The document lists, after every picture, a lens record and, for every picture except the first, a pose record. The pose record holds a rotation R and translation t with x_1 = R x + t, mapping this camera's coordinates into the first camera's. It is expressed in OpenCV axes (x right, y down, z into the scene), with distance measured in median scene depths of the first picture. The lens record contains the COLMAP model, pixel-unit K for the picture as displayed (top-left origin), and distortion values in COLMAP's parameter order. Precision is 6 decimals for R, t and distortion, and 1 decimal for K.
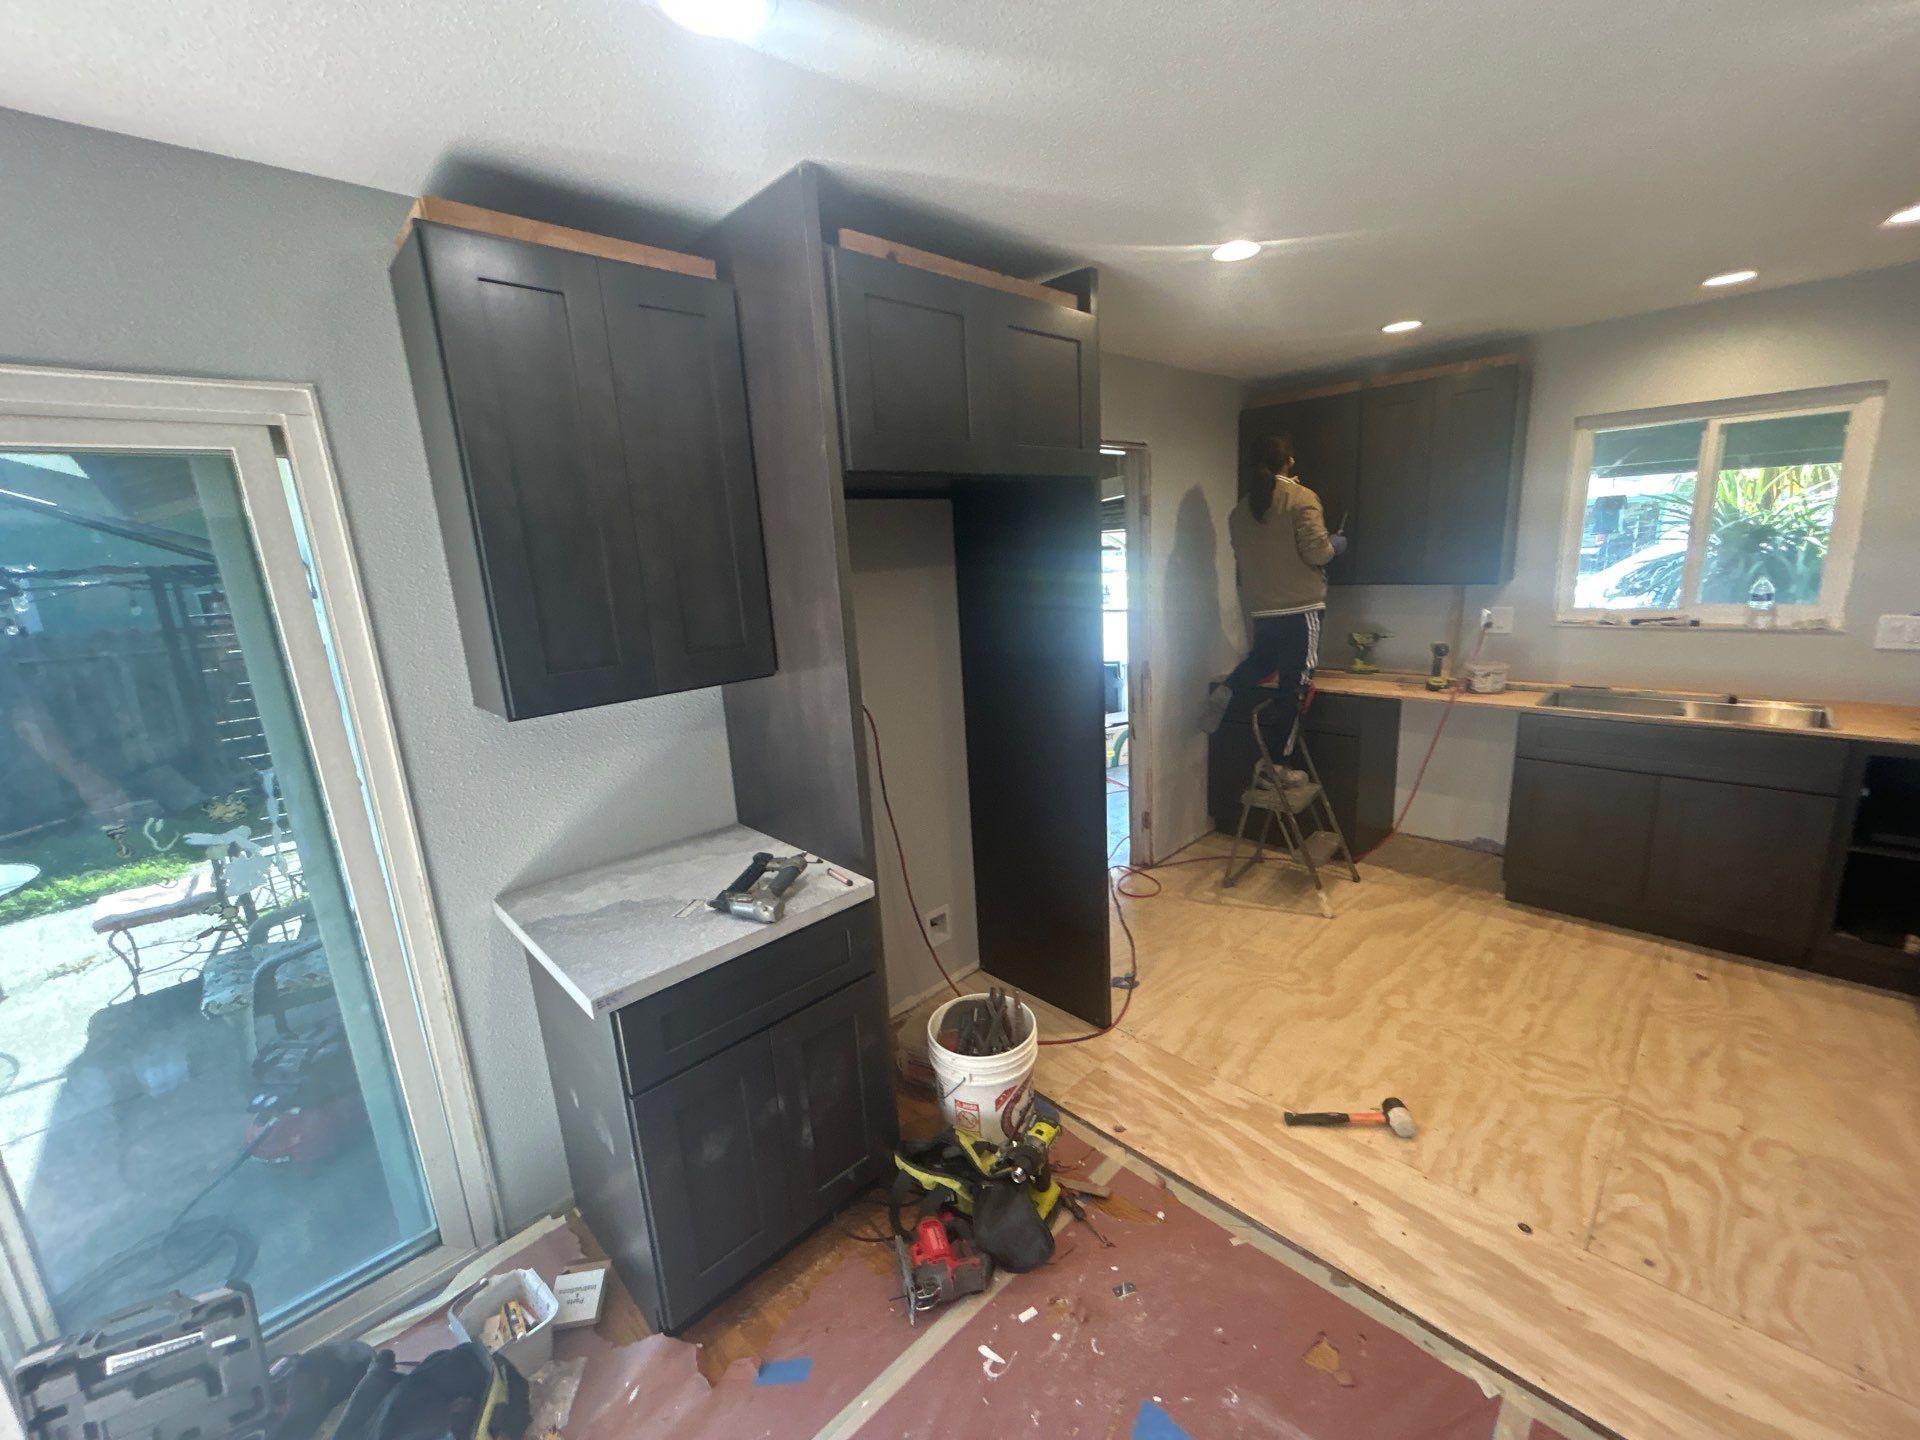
lens RADIAL K [[774.3, 0, 957.4], [0, 774.3, 719.2], [0, 0, 1]] dist [-0.001130, 0.001579]
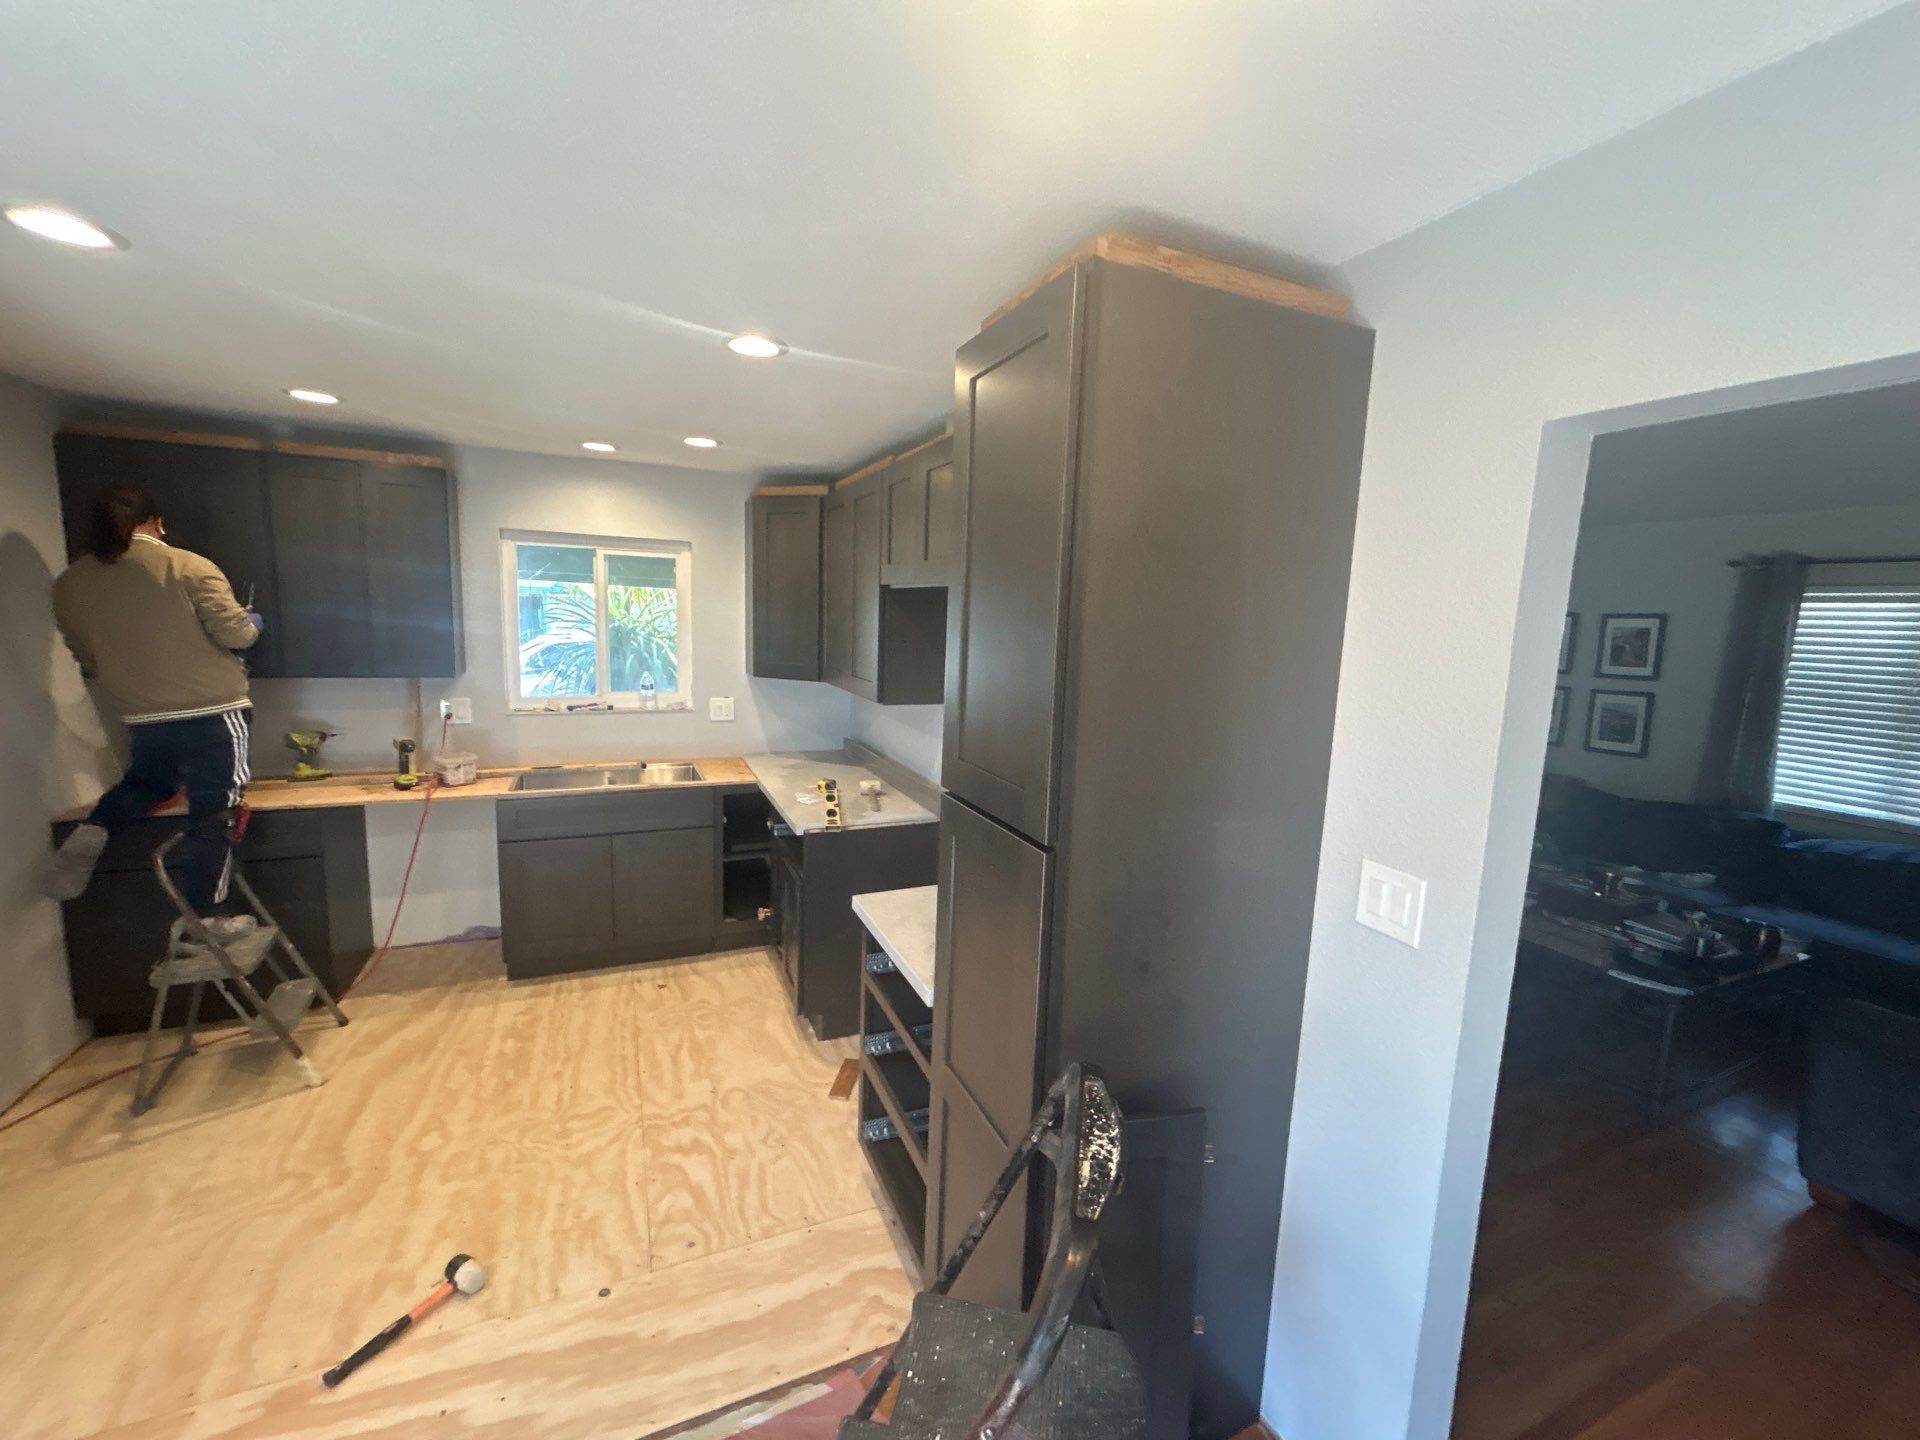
lens RADIAL K [[772.9, 0, 958.8], [0, 772.9, 719.8], [0, 0, 1]] dist [-0.002433, 0.000964]
pose [[0.346904, -0.061296, 0.935895, -0.024597], [0.147609, 0.988995, 0.010060, -0.035222], [-0.926212, 0.134657, 0.352134, 0.042777]]
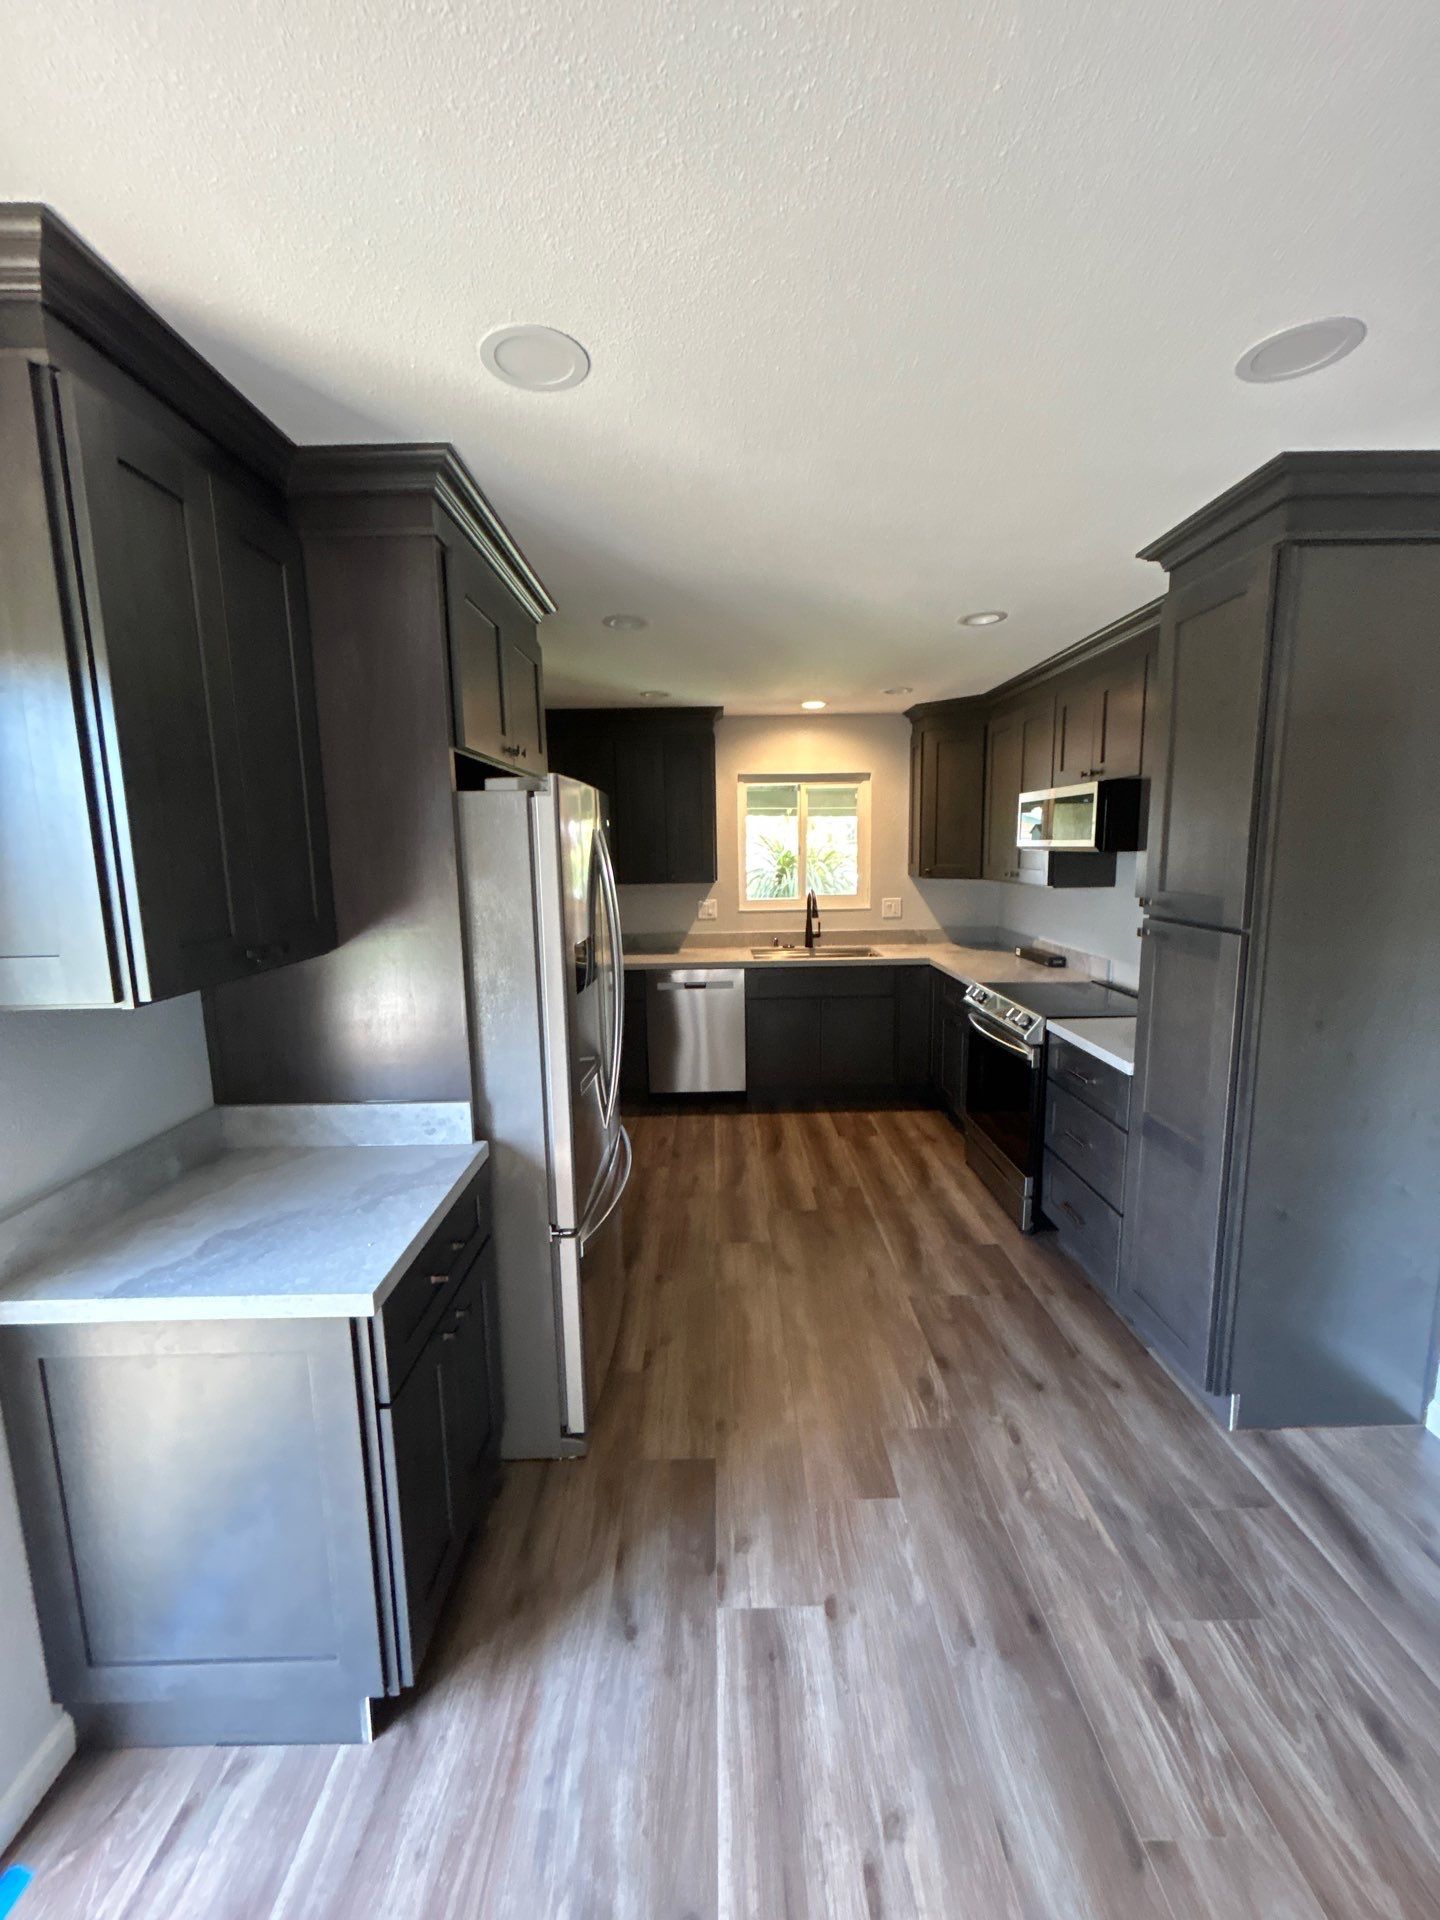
lens RADIAL K [[774.3, 0, 722.9], [0, 774.3, 963.1], [0, 0, 1]] dist [-0.001130, 0.001579]
pose [[0.690827, -0.065675, 0.720031, -0.356790], [0.136689, 0.989771, -0.040867, 0.034698], [-0.709982, 0.126653, 0.692737, 0.022292]]
